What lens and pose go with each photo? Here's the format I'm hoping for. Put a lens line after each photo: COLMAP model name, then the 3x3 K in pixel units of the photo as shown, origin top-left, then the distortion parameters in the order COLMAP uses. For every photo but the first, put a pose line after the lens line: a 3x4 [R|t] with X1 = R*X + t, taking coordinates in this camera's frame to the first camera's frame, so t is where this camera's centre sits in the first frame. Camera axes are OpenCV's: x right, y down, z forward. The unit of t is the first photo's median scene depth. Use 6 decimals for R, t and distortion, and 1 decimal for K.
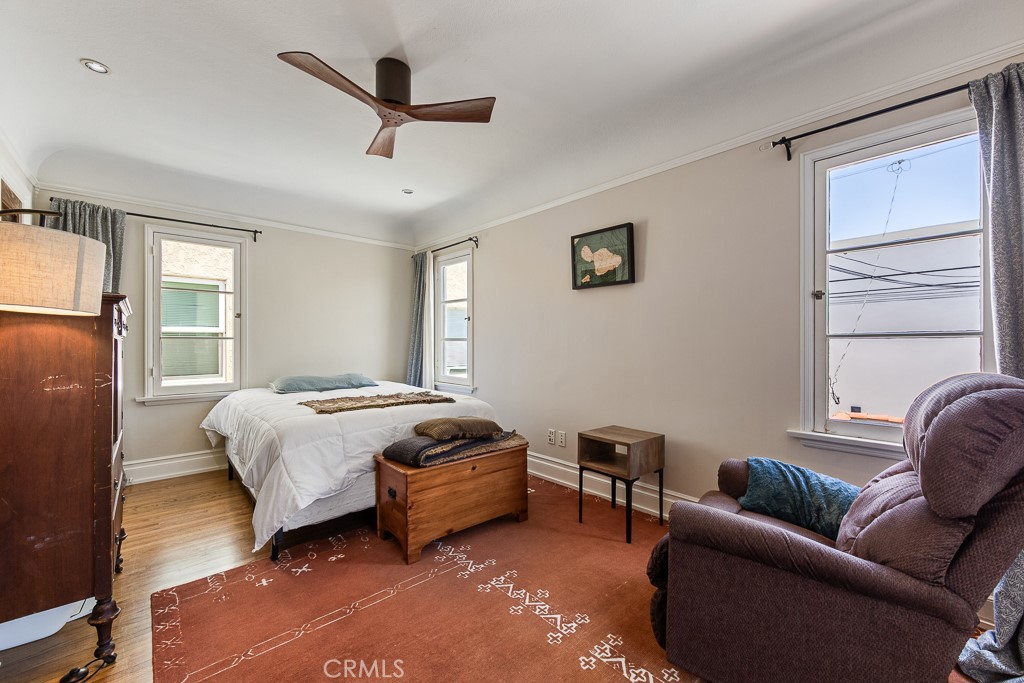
lens RADIAL K [[406.1, 0, 514.7], [0, 406.1, 338.7], [0, 0, 1]] dist [0.000154, 0.000356]
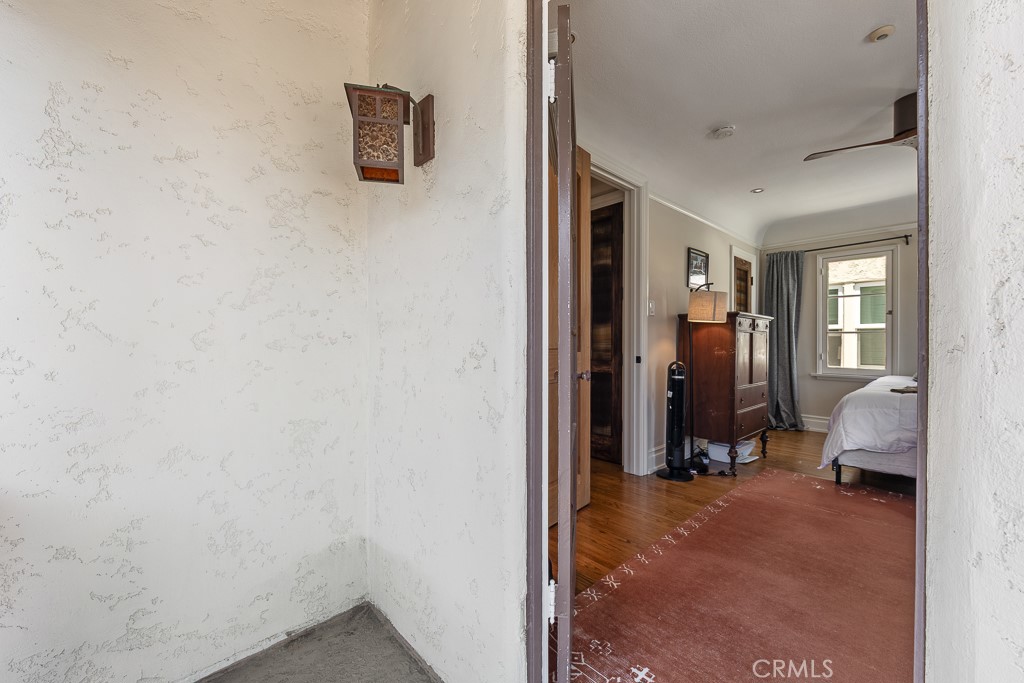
lens RADIAL K [[406.1, 0, 515.1], [0, 406.1, 341.4], [0, 0, 1]] dist [0.000154, 0.000356]
pose [[0.014341, 0.002262, -0.999895, 0.557214], [0.008307, 0.999963, 0.002382, 0.016485], [0.999863, -0.008340, 0.014321, -0.110173]]
